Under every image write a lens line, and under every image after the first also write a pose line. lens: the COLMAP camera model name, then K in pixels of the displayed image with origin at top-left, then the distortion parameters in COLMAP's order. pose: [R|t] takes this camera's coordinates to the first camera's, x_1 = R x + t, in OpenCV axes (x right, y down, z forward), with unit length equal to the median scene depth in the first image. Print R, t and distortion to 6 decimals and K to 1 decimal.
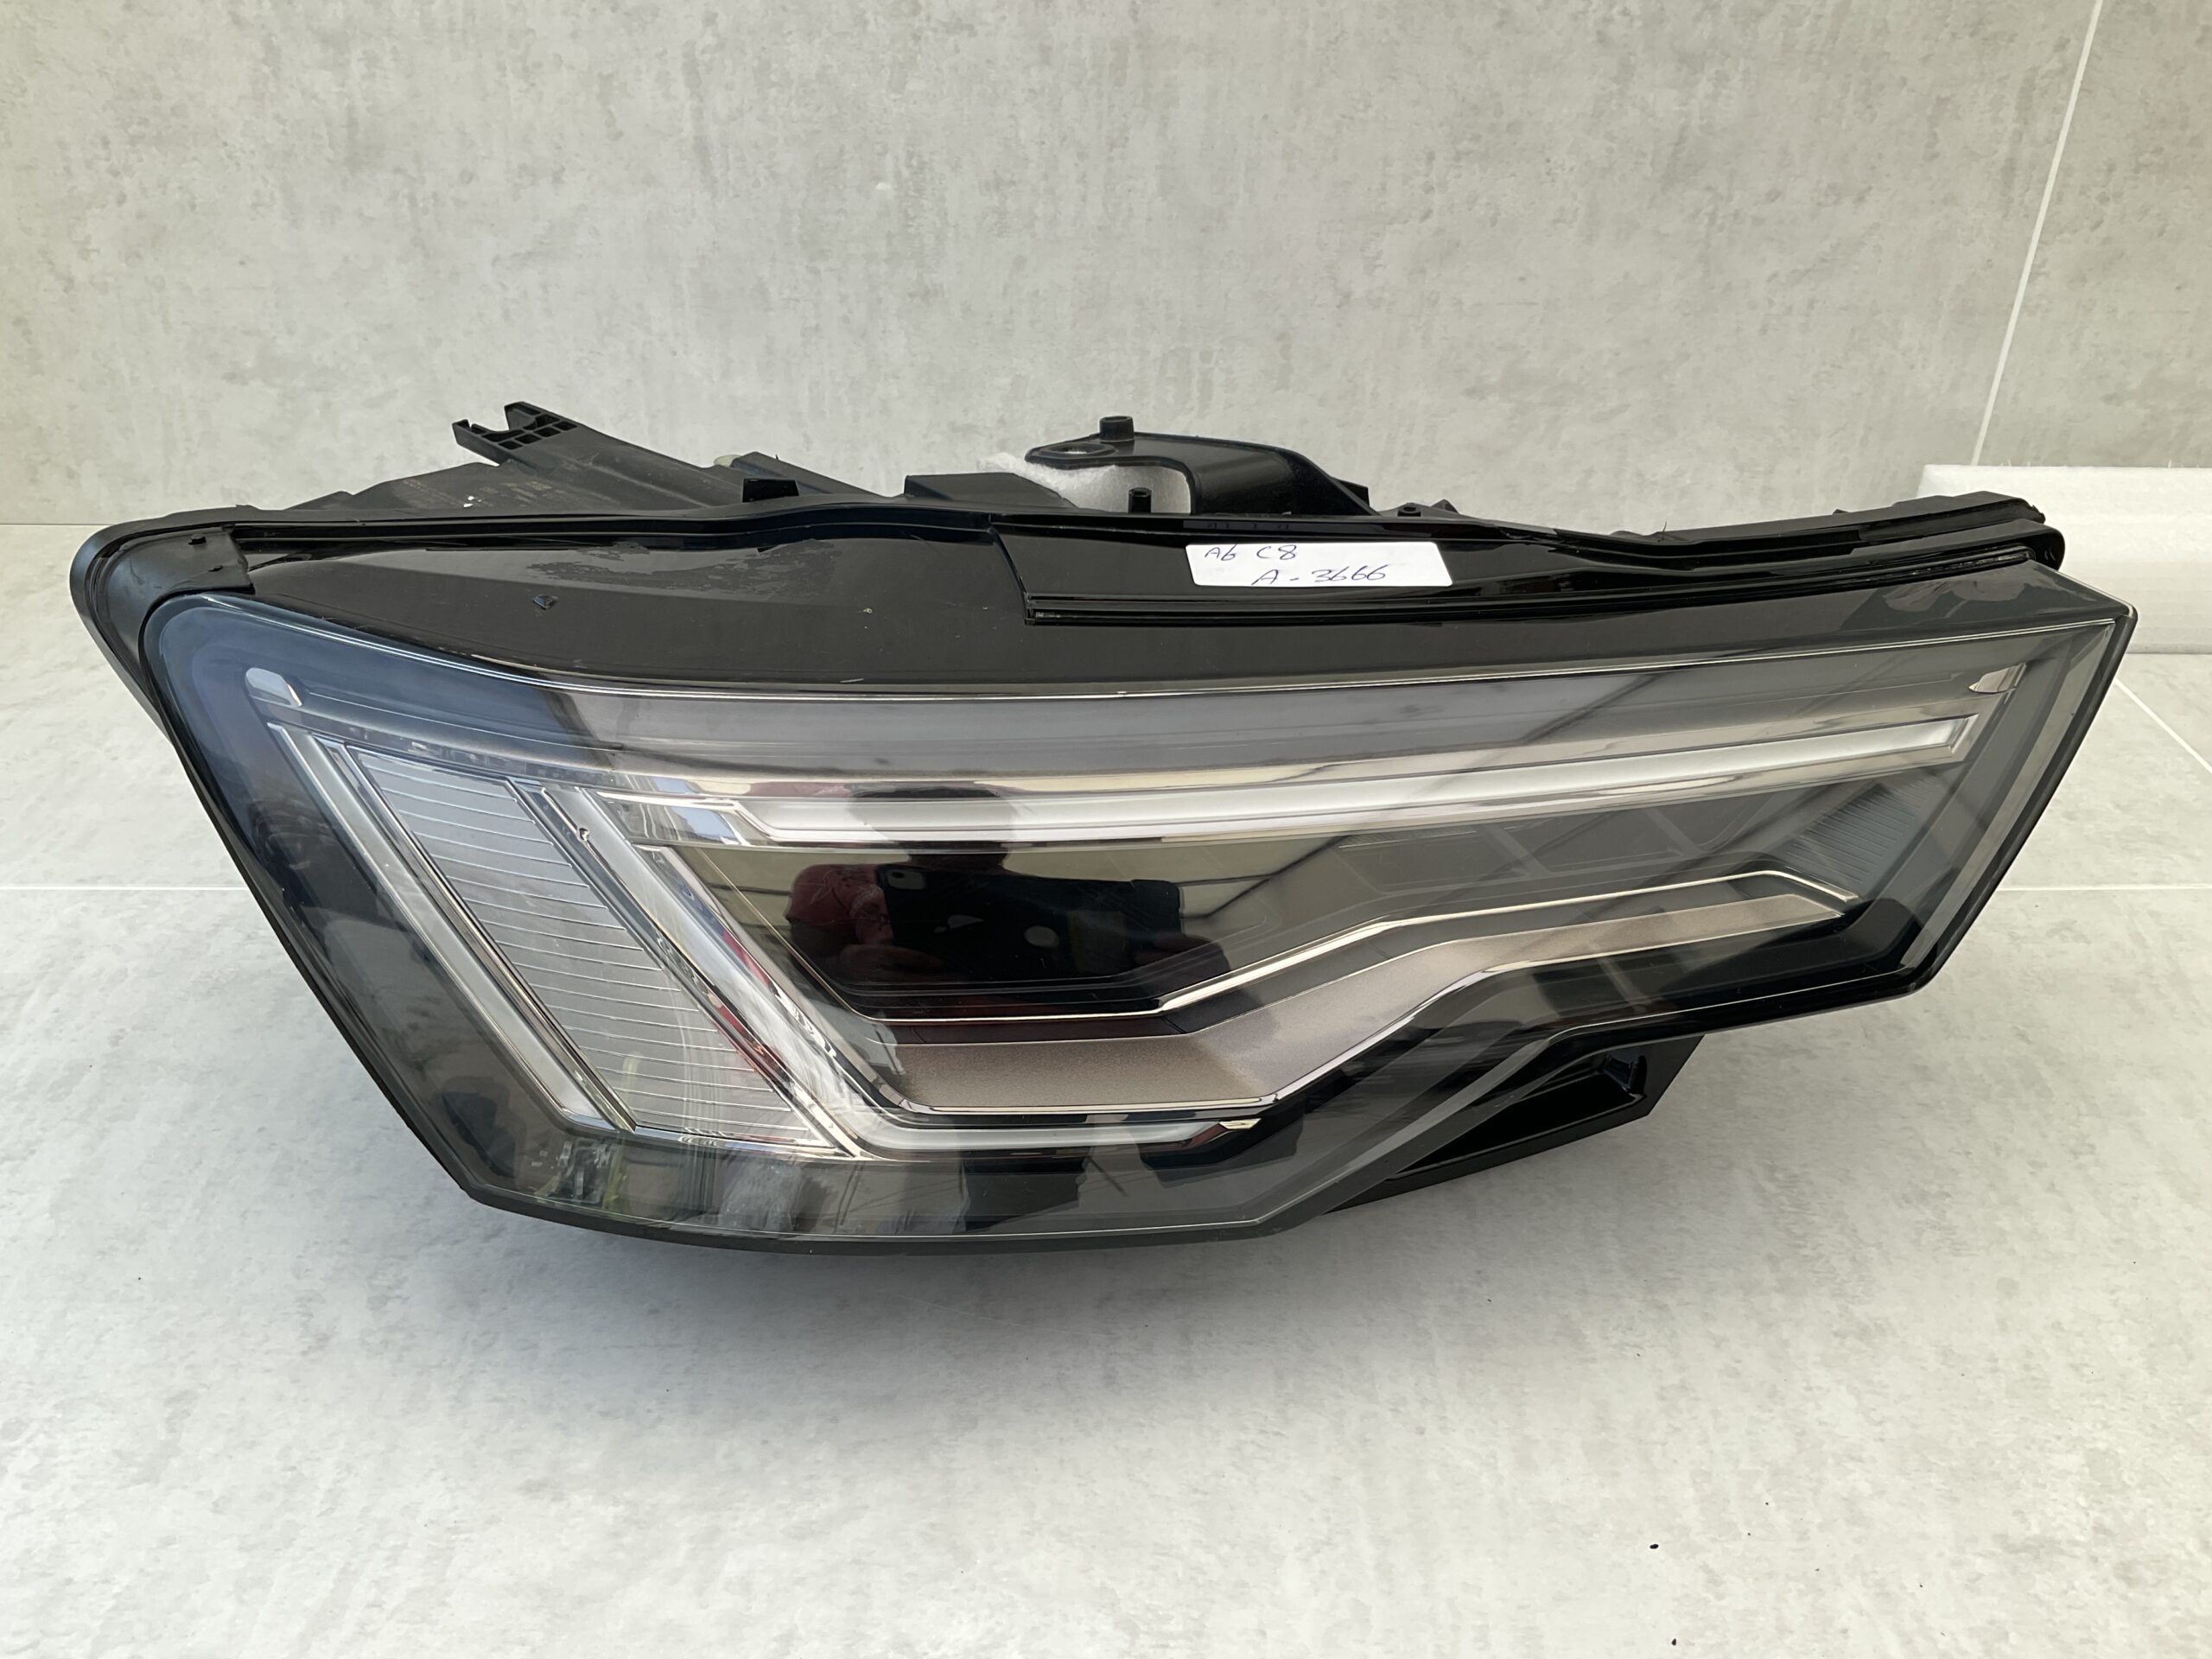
lens RADIAL K [[1869.7, 0, 1117.5], [0, 1869.7, 824.1], [0, 0, 1]] dist [0.022477, -0.077603]
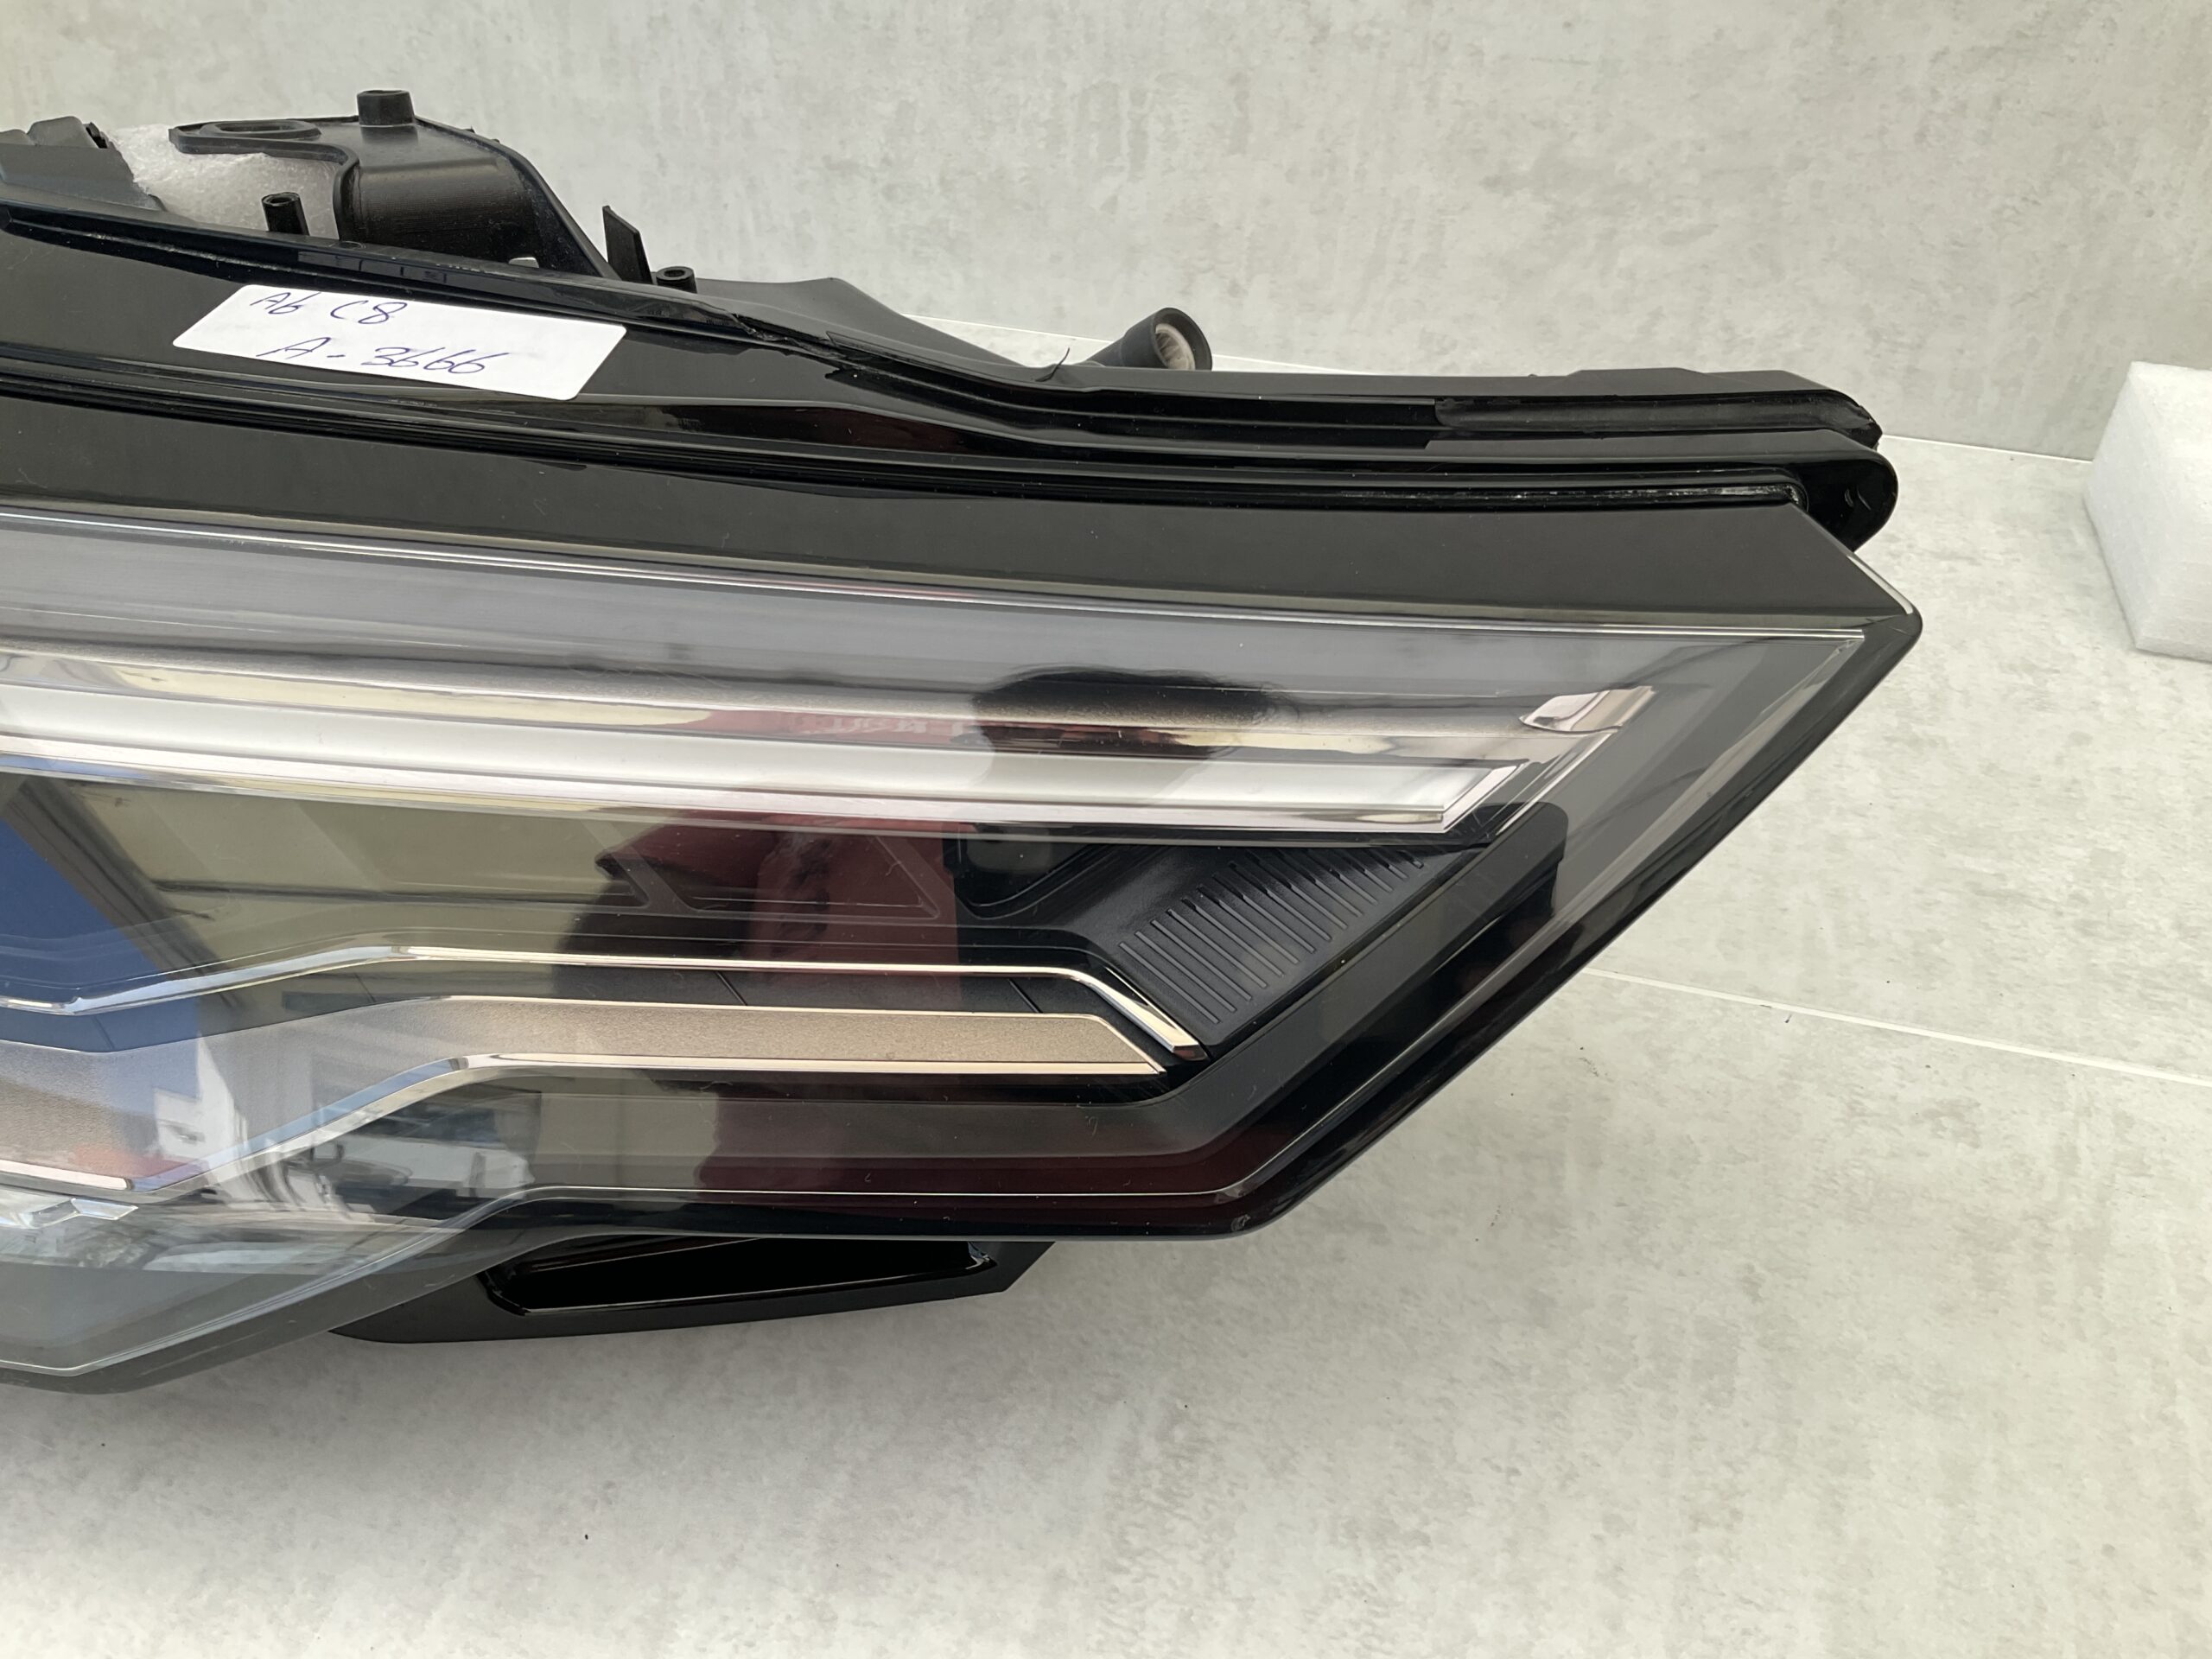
lens RADIAL K [[1869.7, 0, 1116.3], [0, 1869.7, 835.7], [0, 0, 1]] dist [0.022477, -0.077603]
pose [[0.957156, 0.177768, -0.228583, 0.367768], [-0.153508, 0.980834, 0.119999, -0.066800], [0.245534, -0.079768, 0.966100, 0.340360]]
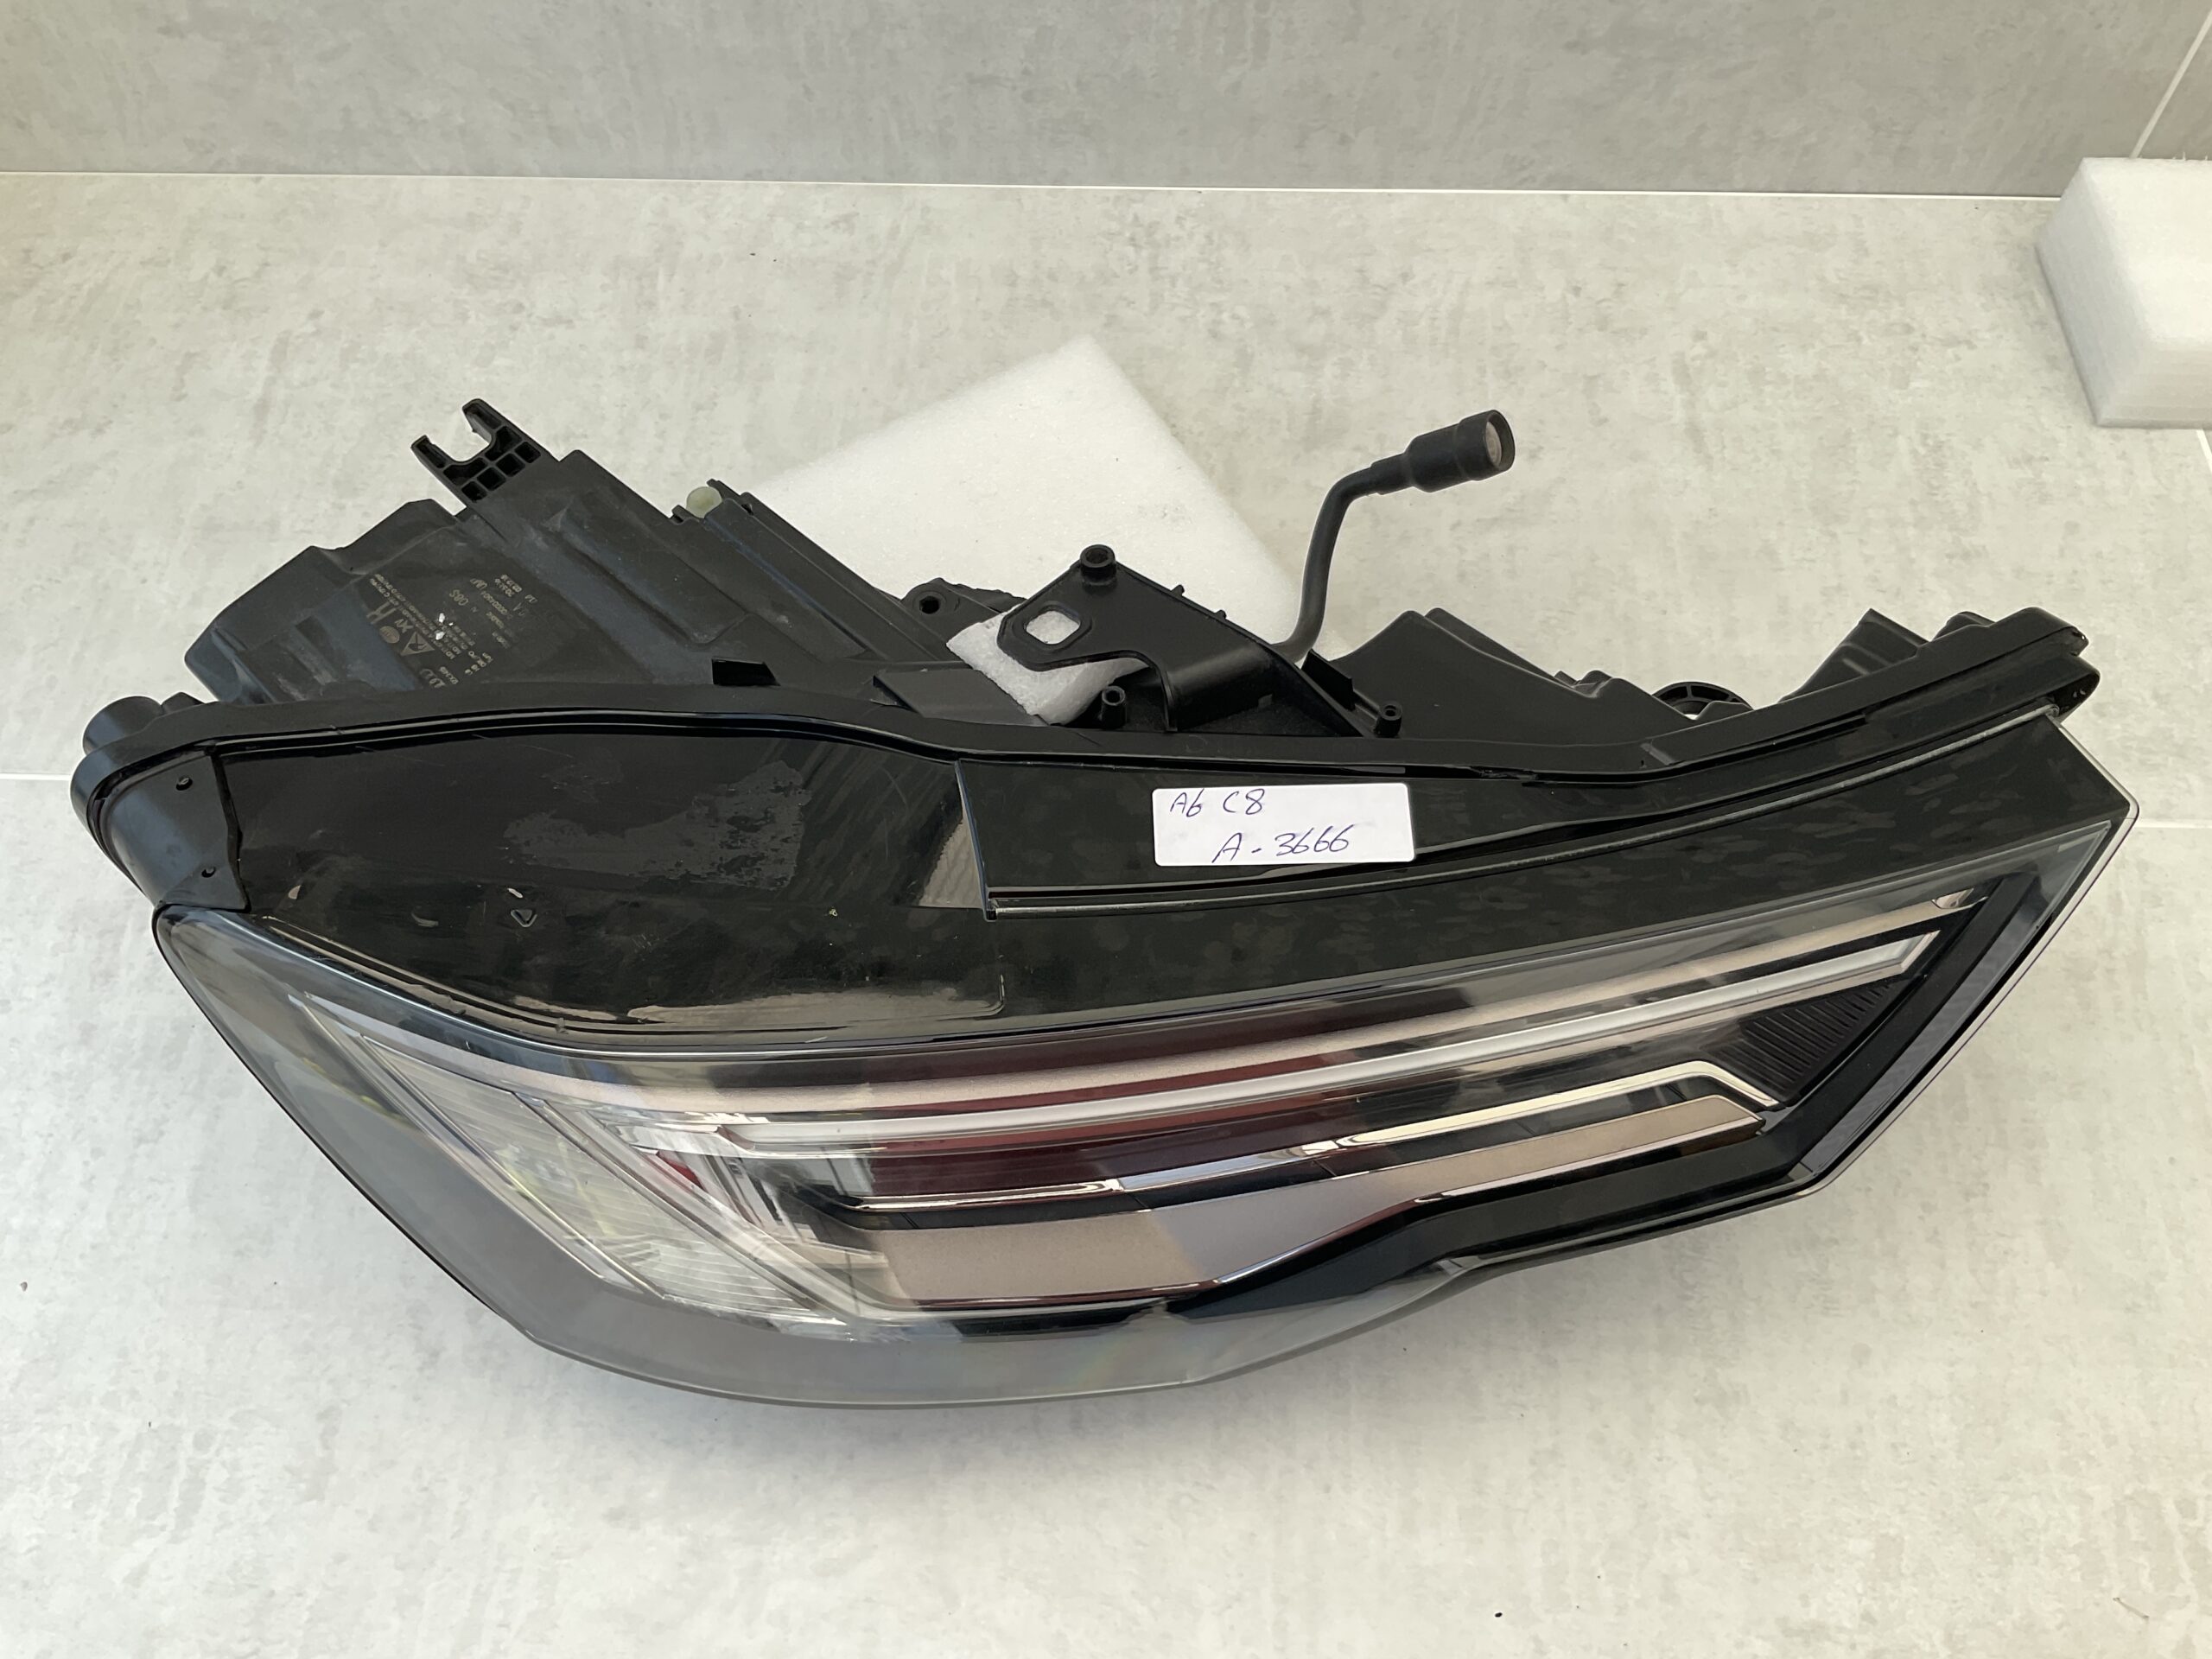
lens RADIAL K [[1869.7, 0, 1117.1], [0, 1869.7, 842.1], [0, 0, 1]] dist [0.022477, -0.077603]
pose [[0.998179, 0.033891, -0.049904, 0.051264], [-0.006013, 0.879042, 0.476706, -0.448613], [0.060024, -0.475538, 0.877645, 0.086143]]
